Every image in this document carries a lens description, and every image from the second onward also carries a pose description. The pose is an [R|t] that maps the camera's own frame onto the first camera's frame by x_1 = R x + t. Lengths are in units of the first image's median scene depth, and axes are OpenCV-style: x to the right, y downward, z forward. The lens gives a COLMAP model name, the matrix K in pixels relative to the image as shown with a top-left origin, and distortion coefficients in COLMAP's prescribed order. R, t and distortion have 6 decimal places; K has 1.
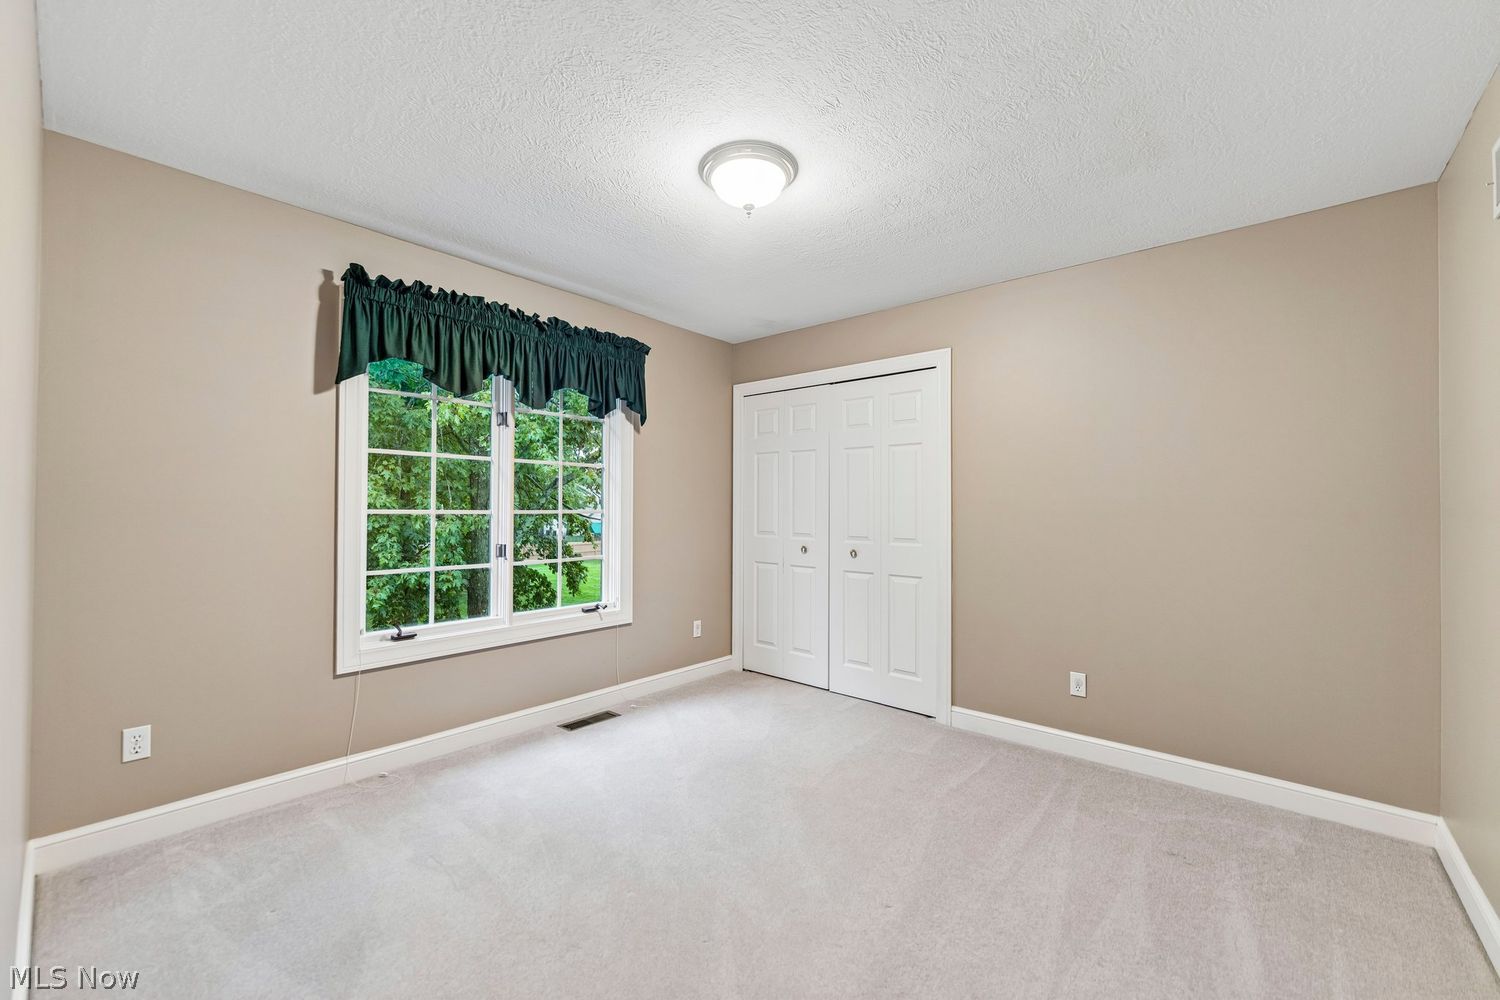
lens RADIAL K [[595.1, 0, 744.7], [0, 595.1, 501.6], [0, 0, 1]] dist [-0.000942, -0.000174]
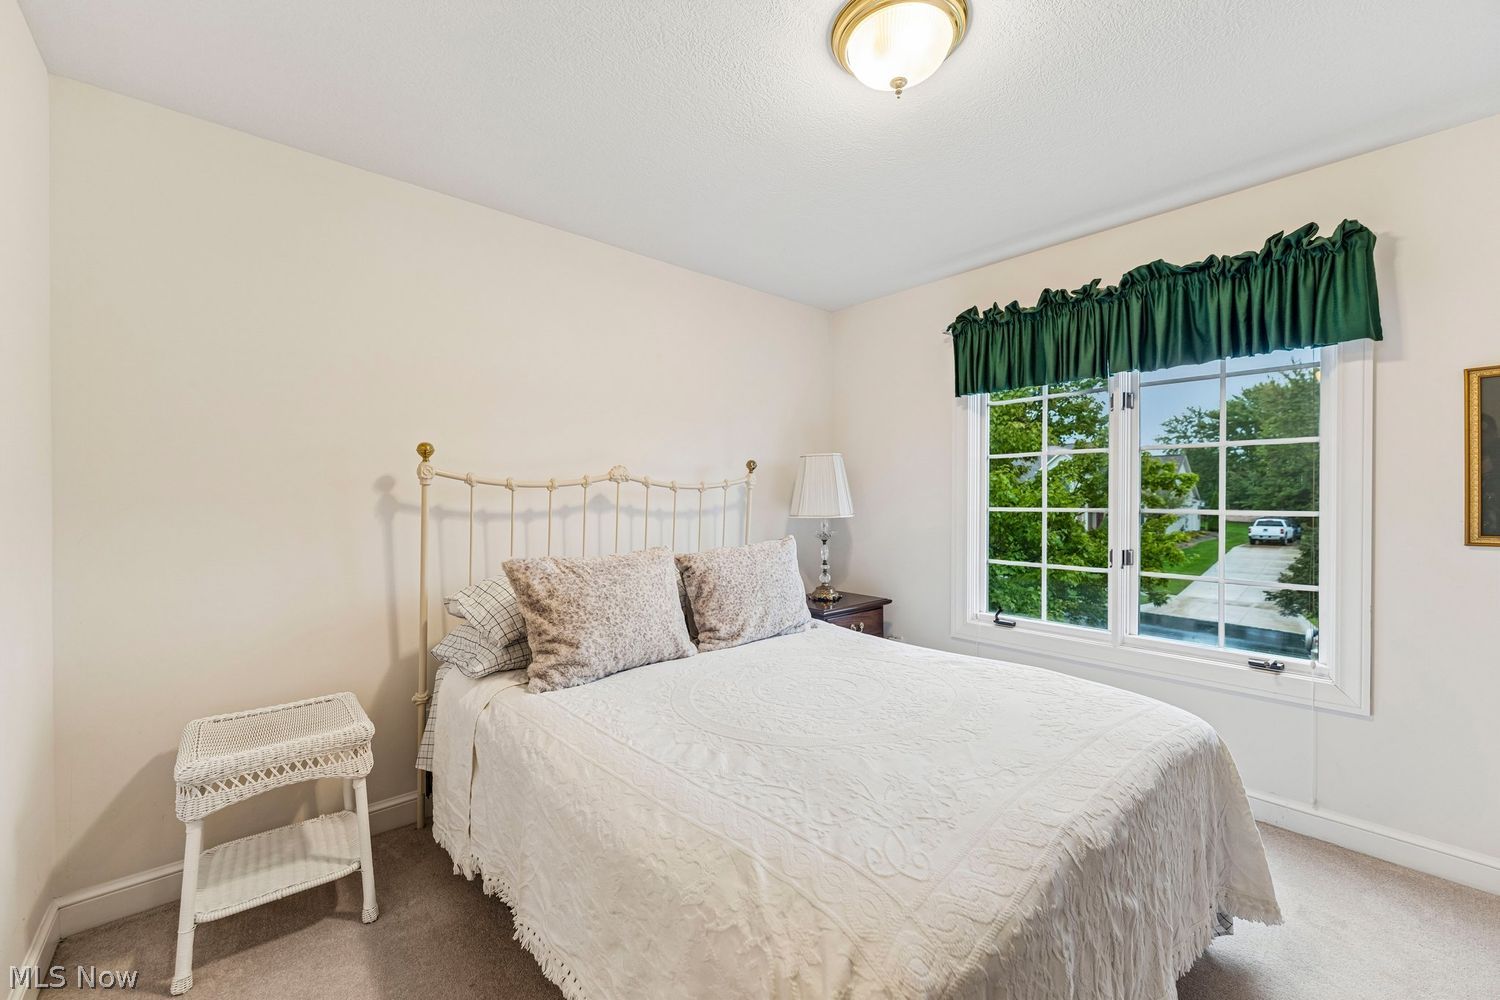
lens RADIAL K [[595.1, 0, 744.7], [0, 595.1, 501.6], [0, 0, 1]] dist [-0.000942, -0.000174]
pose [[-0.005455, 0.003517, -0.999979, 0.494697], [0.005139, 0.999981, 0.003489, -0.003691], [0.999972, -0.005120, -0.005473, 0.490216]]
